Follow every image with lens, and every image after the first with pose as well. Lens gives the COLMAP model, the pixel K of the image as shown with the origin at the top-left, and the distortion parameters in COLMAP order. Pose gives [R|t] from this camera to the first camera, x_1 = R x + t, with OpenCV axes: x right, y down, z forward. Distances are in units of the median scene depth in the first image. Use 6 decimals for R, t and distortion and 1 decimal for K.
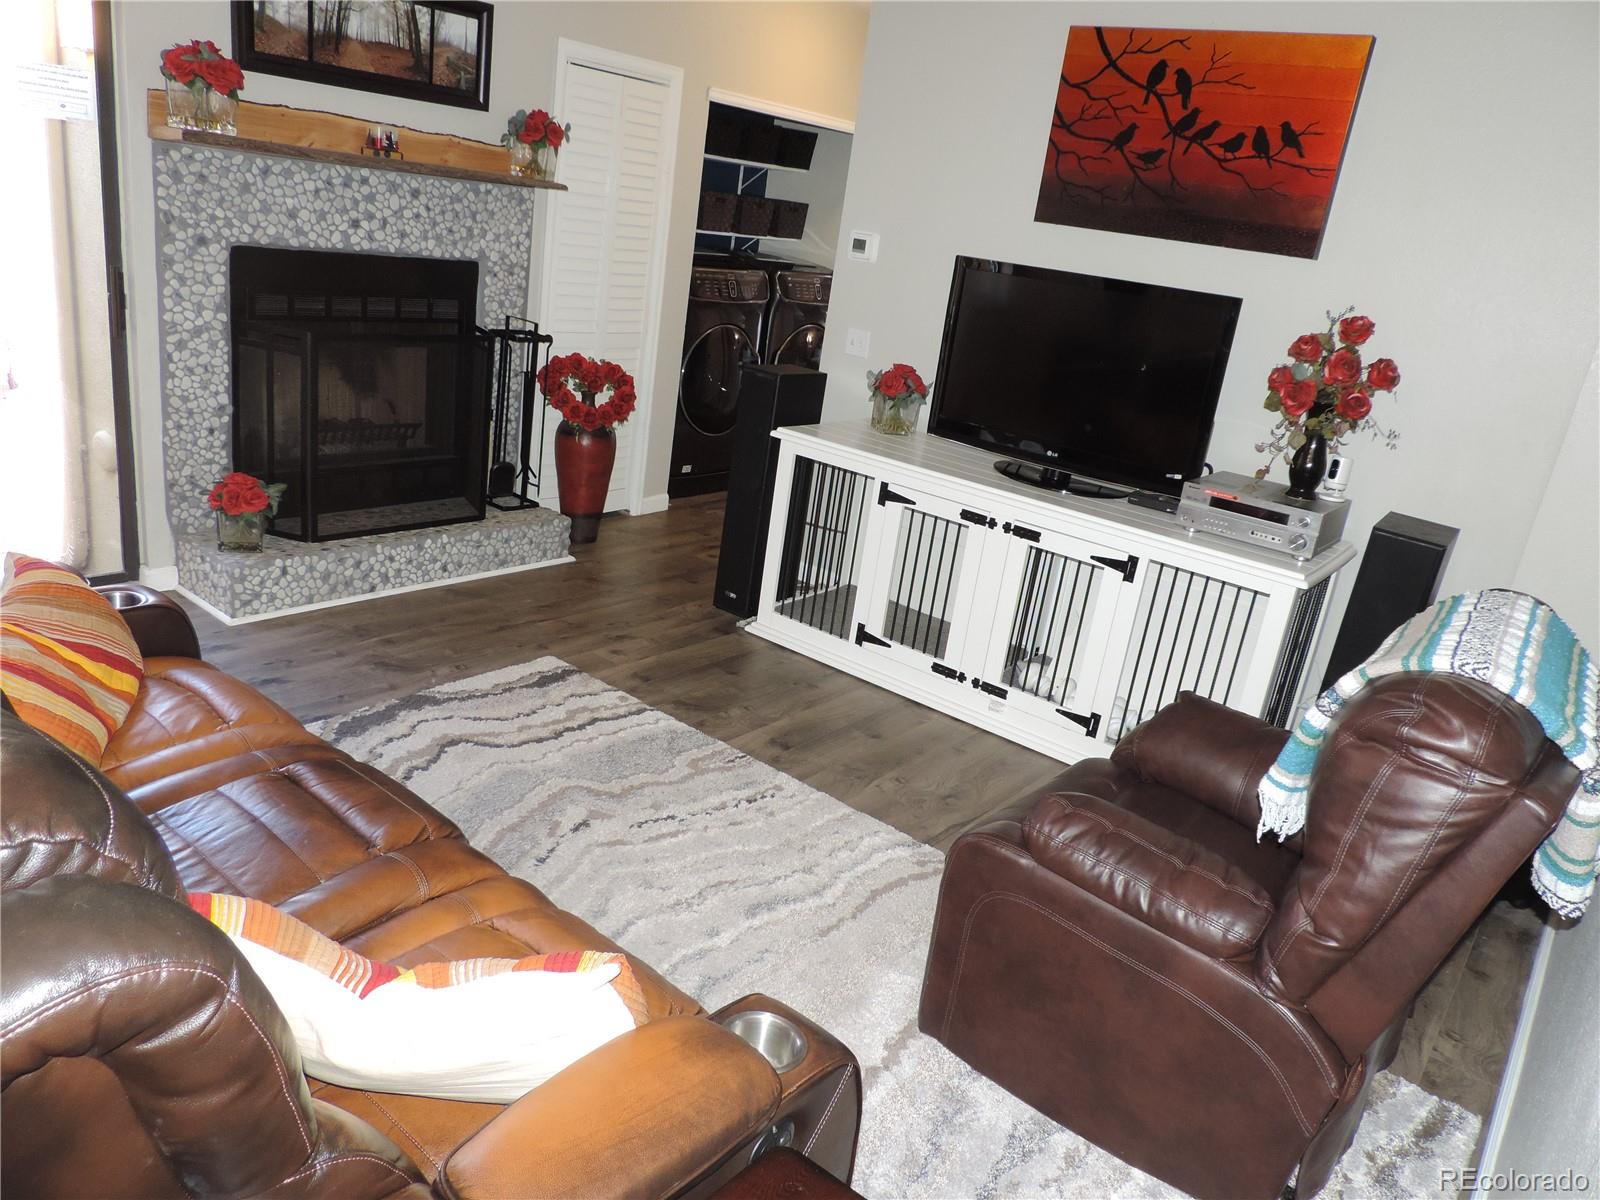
lens RADIAL K [[1143.8, 0, 800.0], [0, 1143.8, 600.0], [0, 0, 1]] dist [-0.009652, -0.004540]
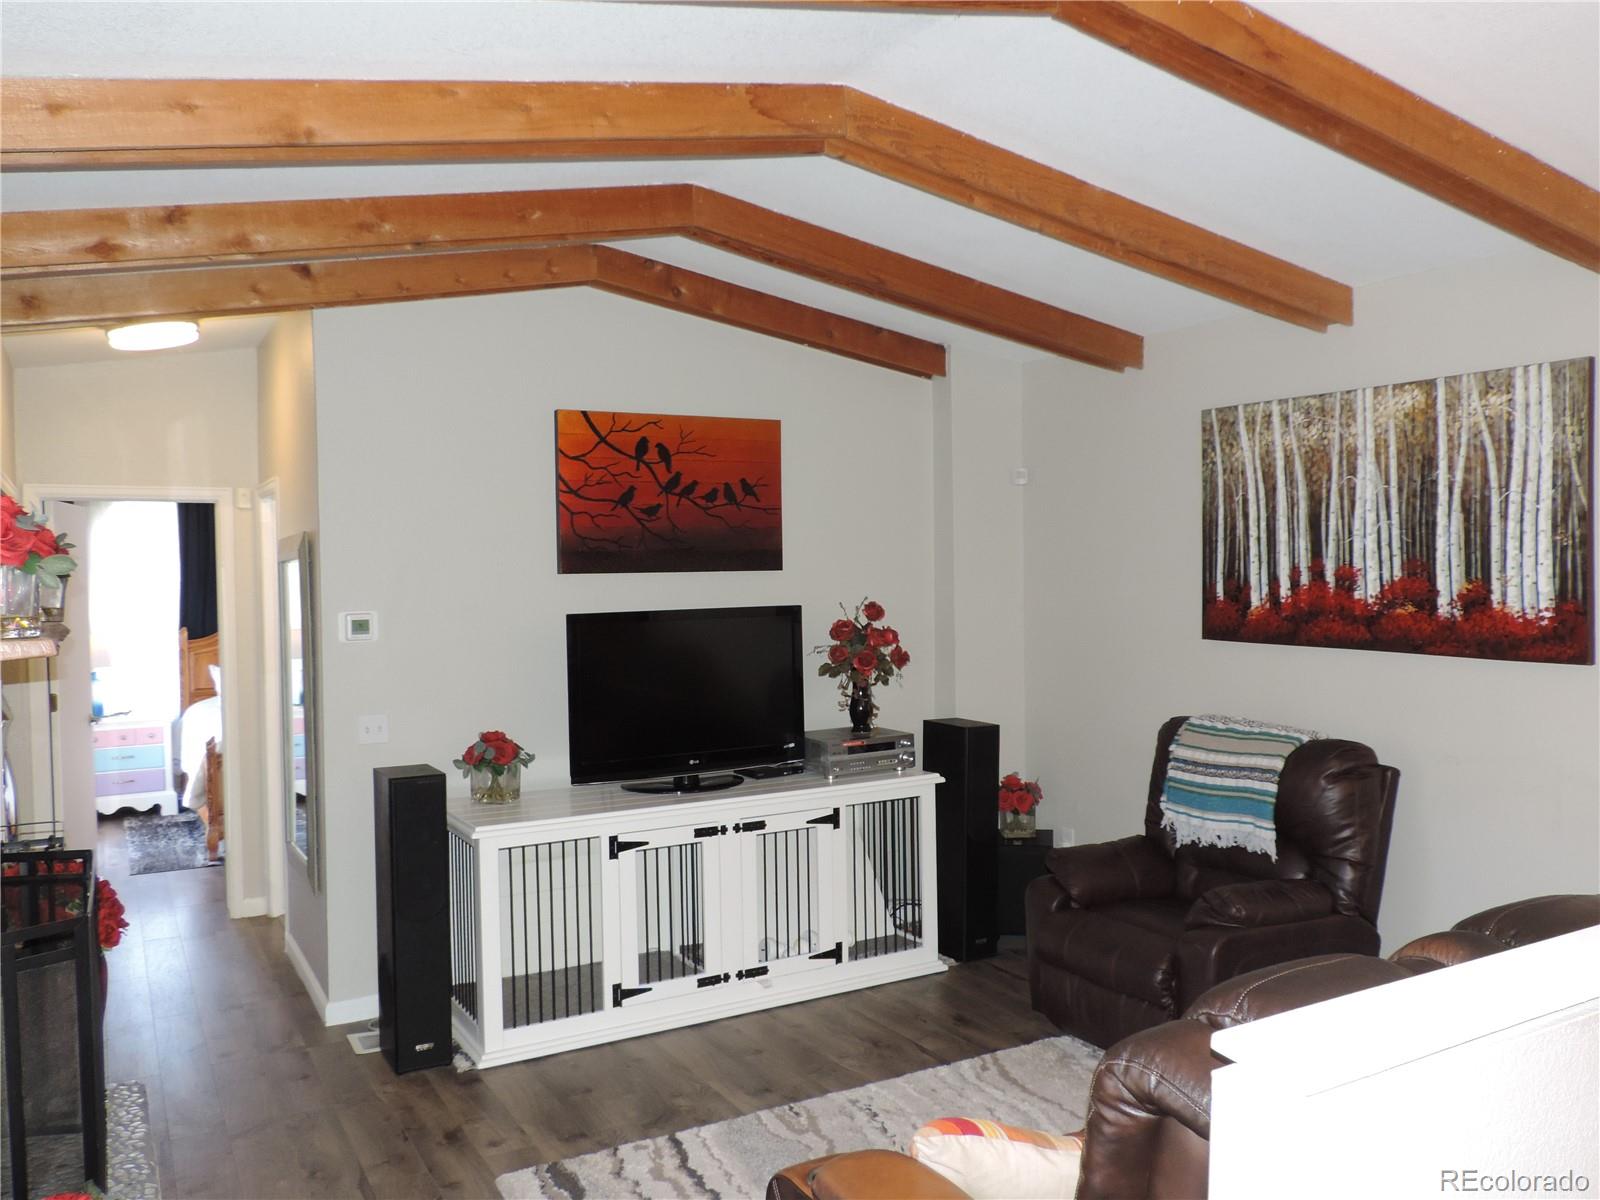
lens RADIAL K [[1296.2, 0, 800.0], [0, 1296.2, 600.0], [0, 0, 1]] dist [0.007570, 0.009736]
pose [[0.377351, -0.169036, 0.910513, -0.909313], [0.362785, 0.931599, 0.022599, -0.273673], [-0.852053, 0.321792, 0.412863, 0.325195]]
